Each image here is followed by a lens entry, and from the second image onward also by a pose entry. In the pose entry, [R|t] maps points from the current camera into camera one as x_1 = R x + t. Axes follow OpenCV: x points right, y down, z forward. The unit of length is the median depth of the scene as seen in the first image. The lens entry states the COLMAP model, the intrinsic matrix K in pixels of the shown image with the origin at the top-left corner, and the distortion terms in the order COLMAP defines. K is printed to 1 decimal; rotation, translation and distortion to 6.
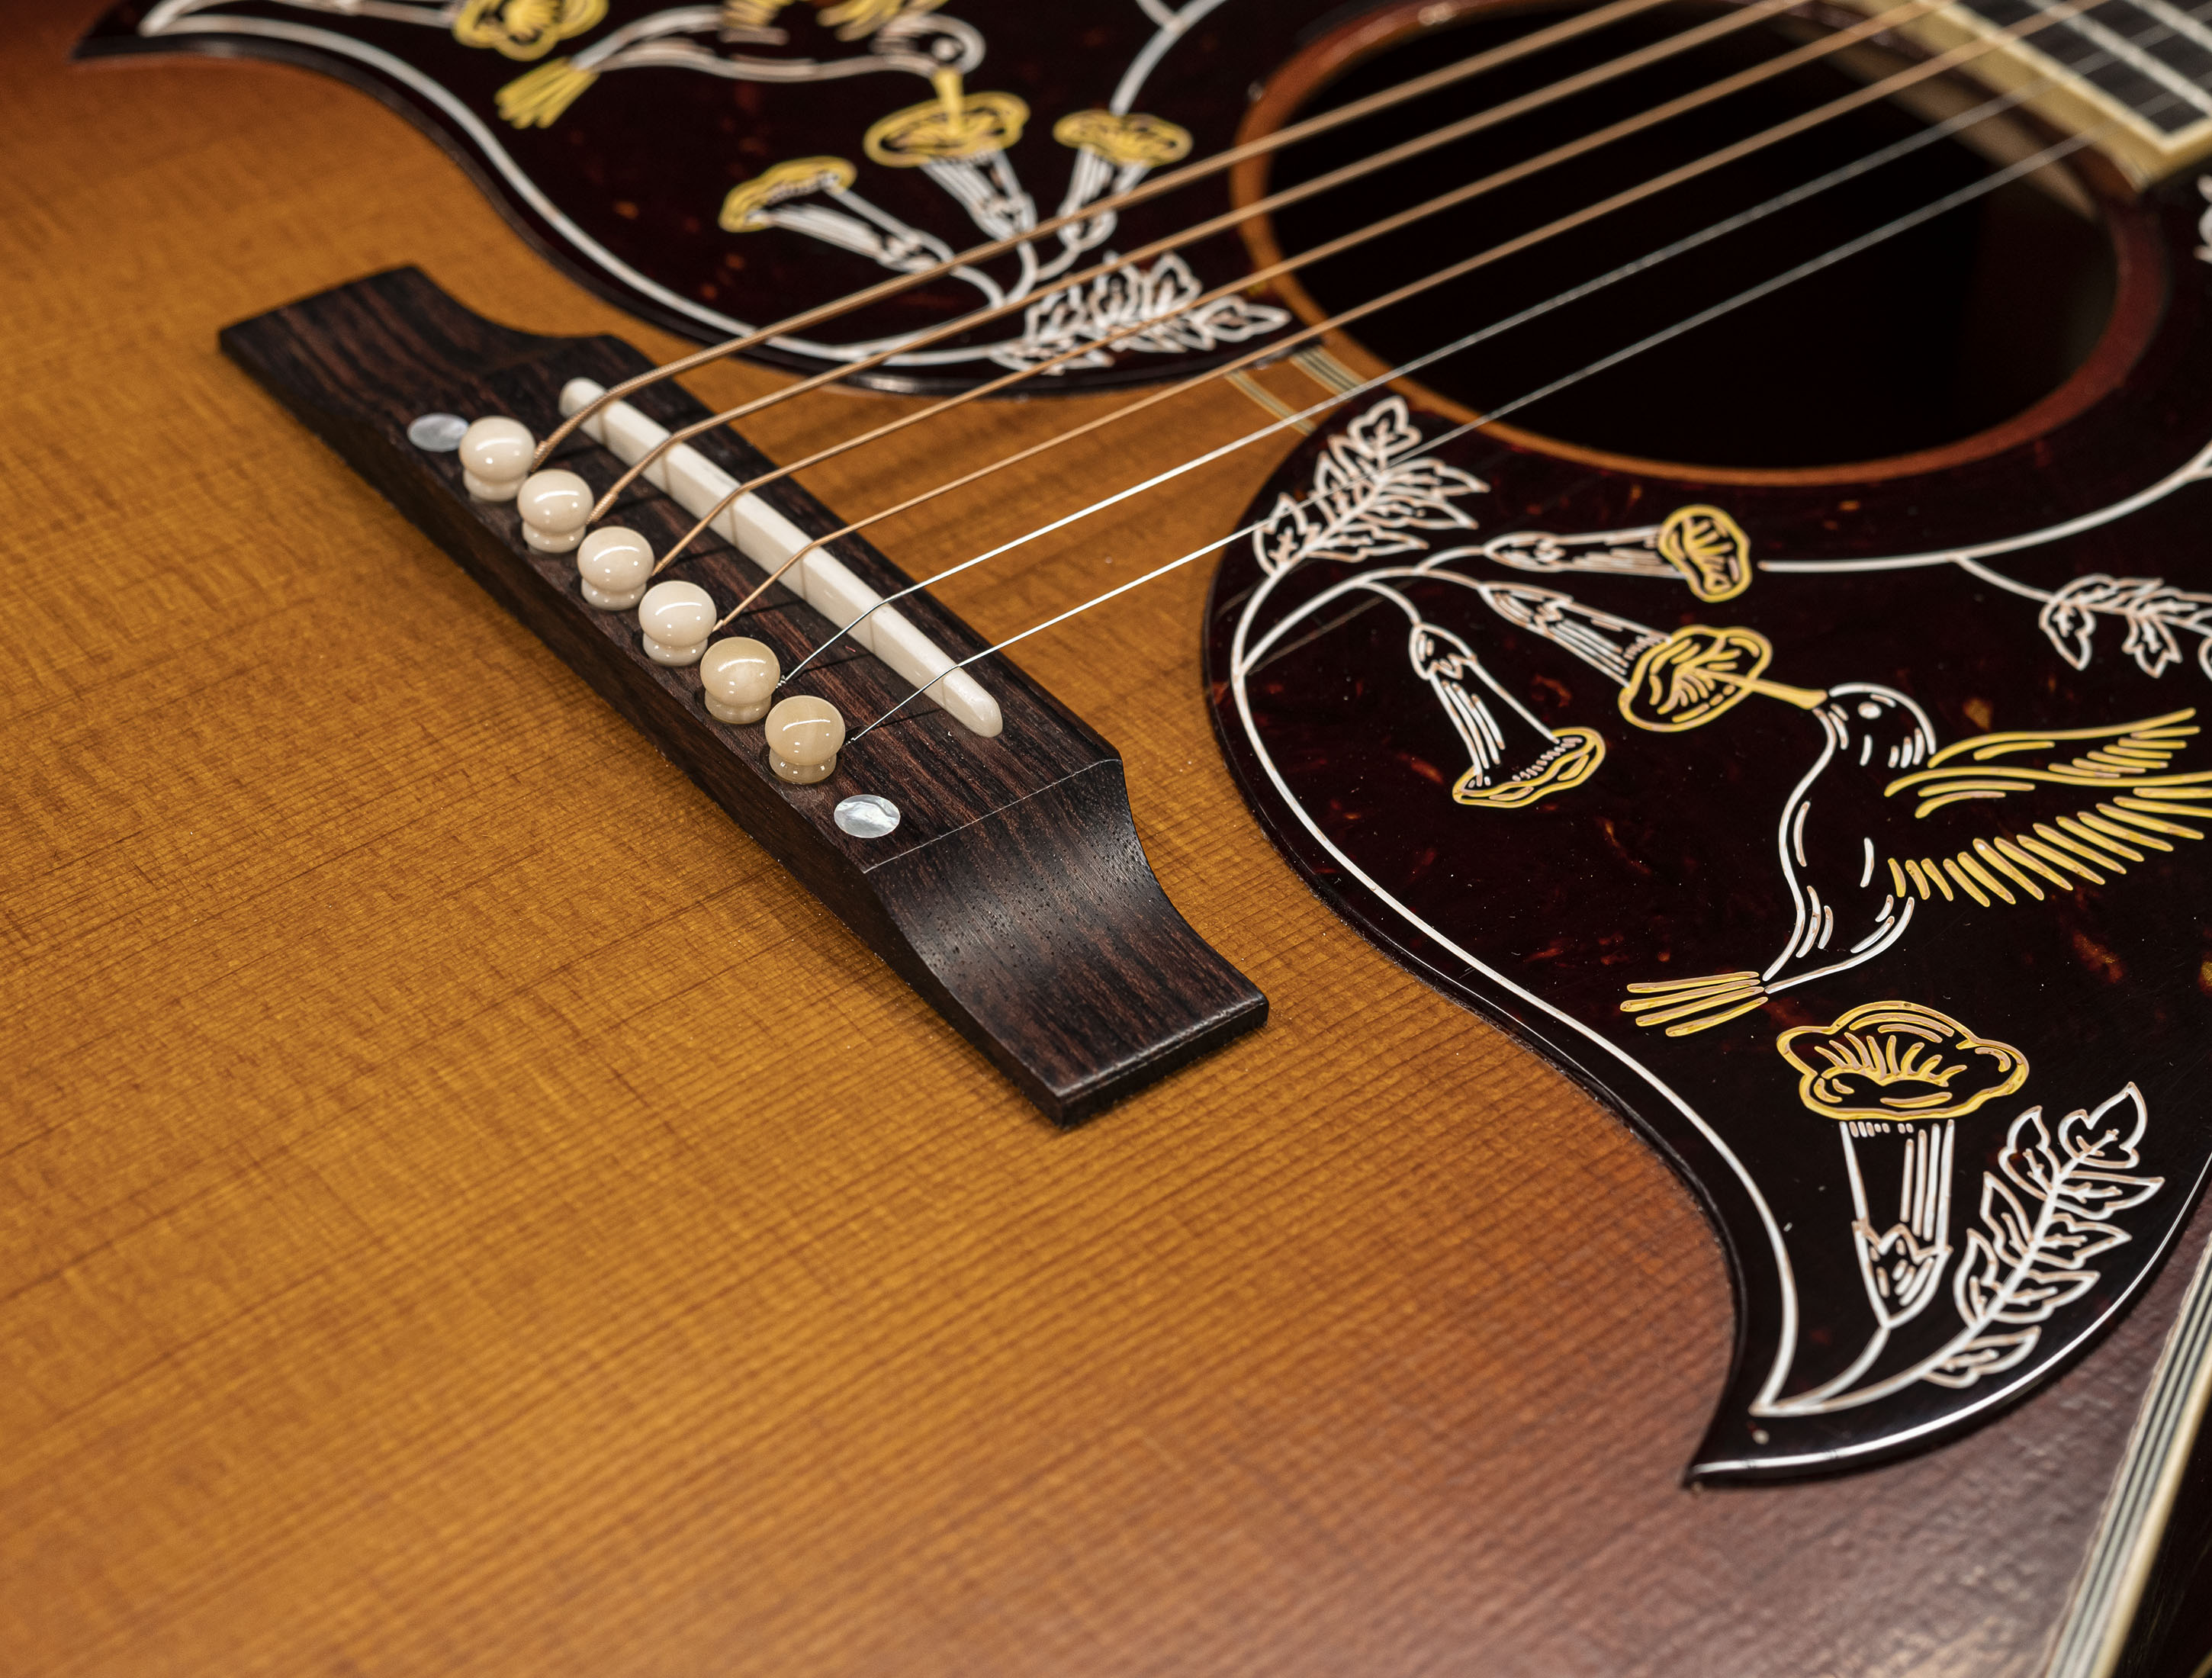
lens RADIAL K [[4389.0, 0, 1165.5], [0, 4389.0, 841.2], [0, 0, 1]] dist [0.017202, -0.204721]
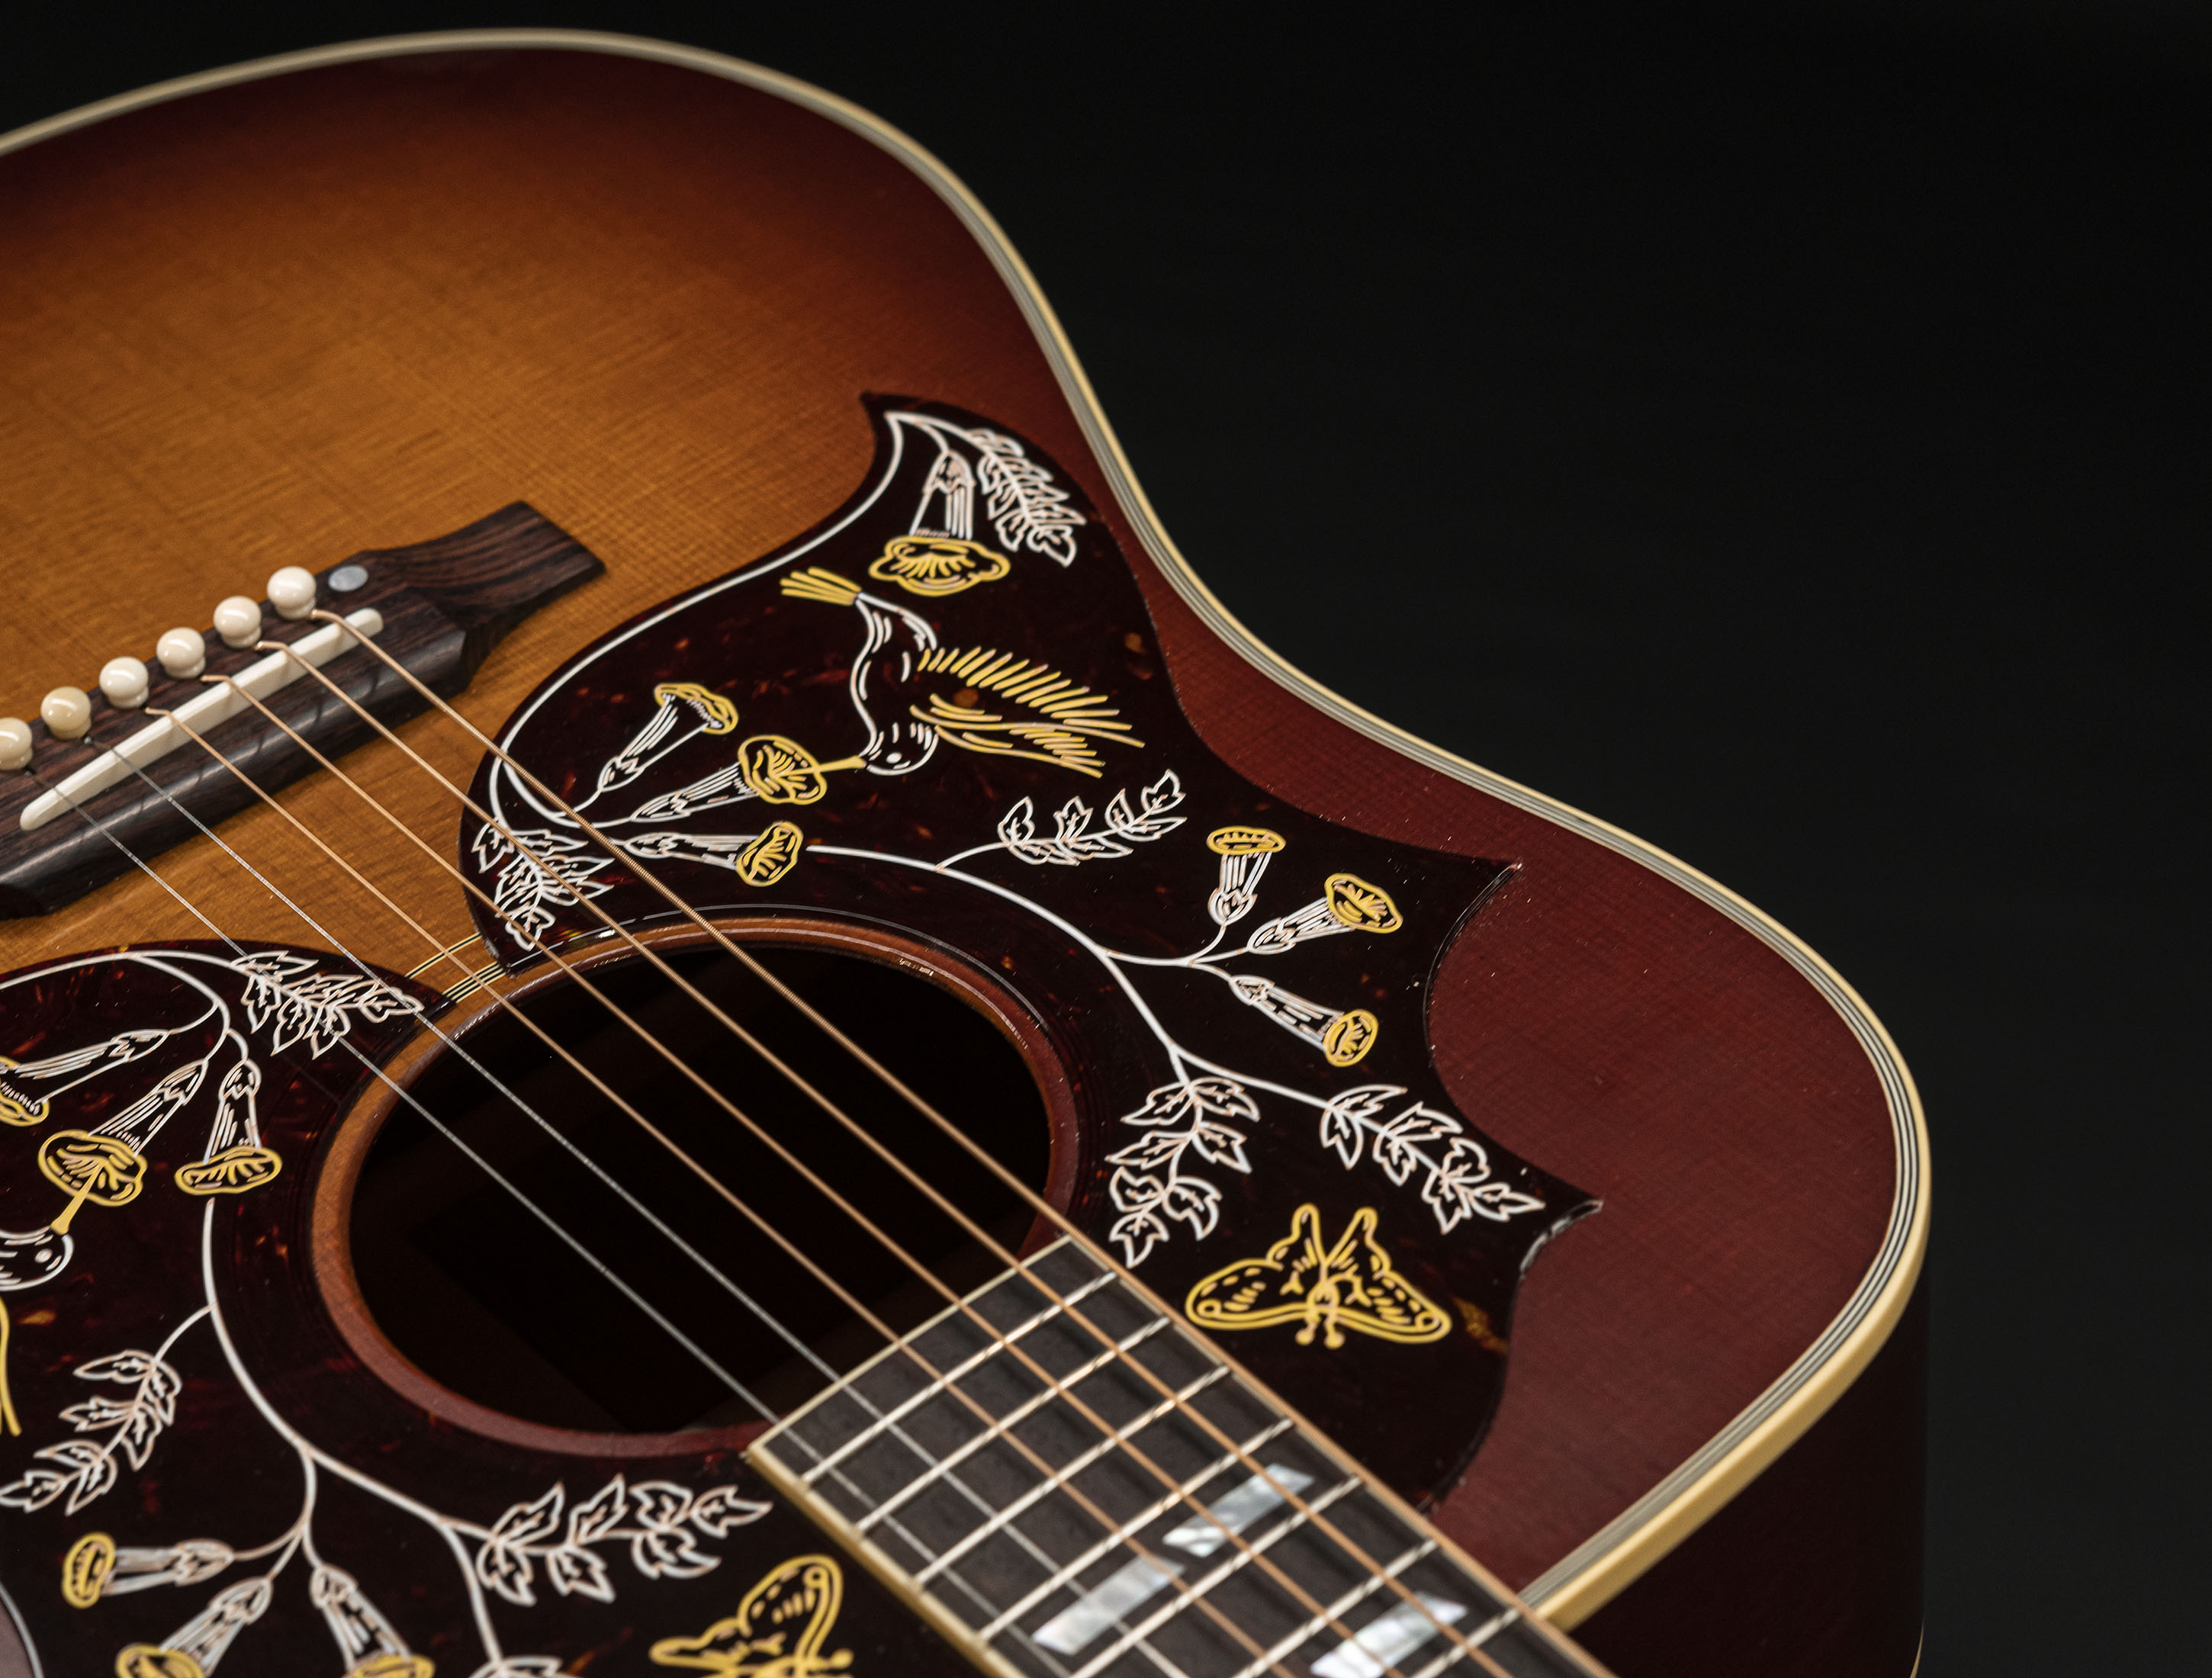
lens RADIAL K [[4456.8, 0, 1157.7], [0, 4456.8, 834.3], [0, 0, 1]] dist [-0.015399, 0.068573]
pose [[0.006354, 0.599255, -0.800533, 1.229295], [-0.595103, 0.645620, 0.478568, -1.015964], [0.803624, 0.473359, 0.360720, 0.717453]]
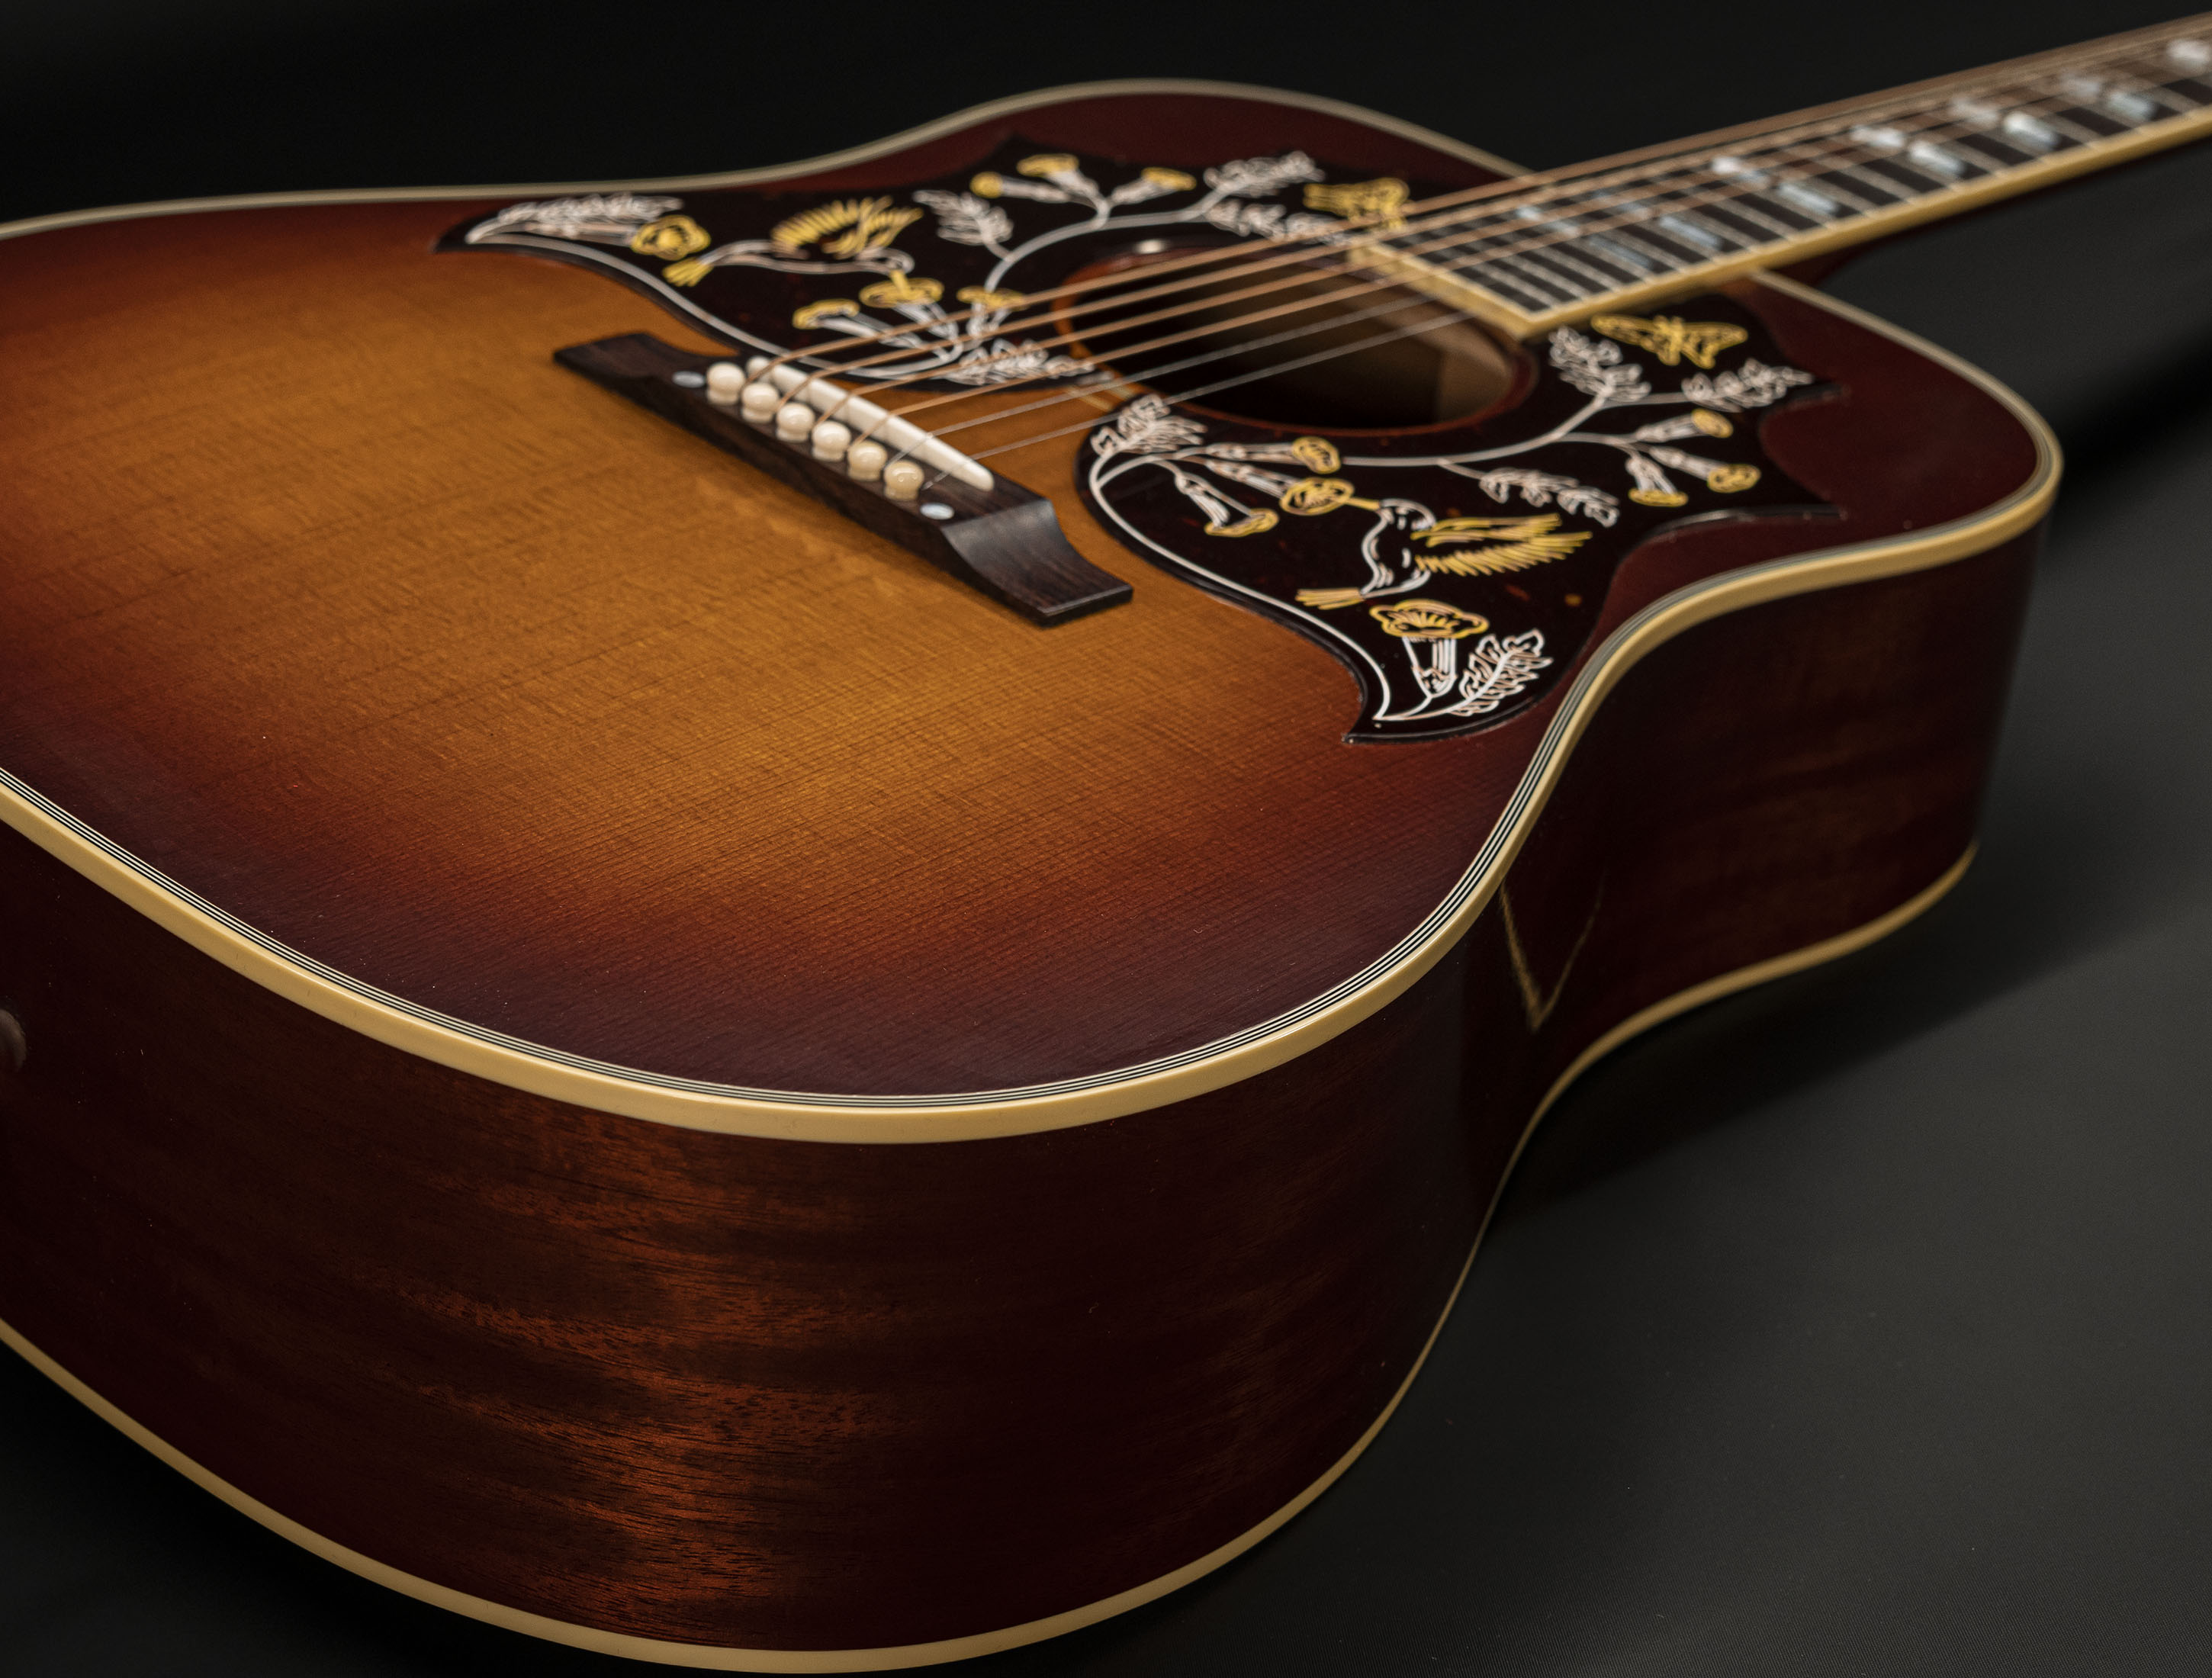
lens RADIAL K [[4456.8, 0, 1157.7], [0, 4456.8, 834.3], [0, 0, 1]] dist [-0.015399, 0.068573]
pose [[0.990723, 0.001216, 0.135893, -0.236262], [0.028095, 0.976525, -0.213564, 0.563031], [-0.132963, 0.215401, 0.967431, -0.968710]]
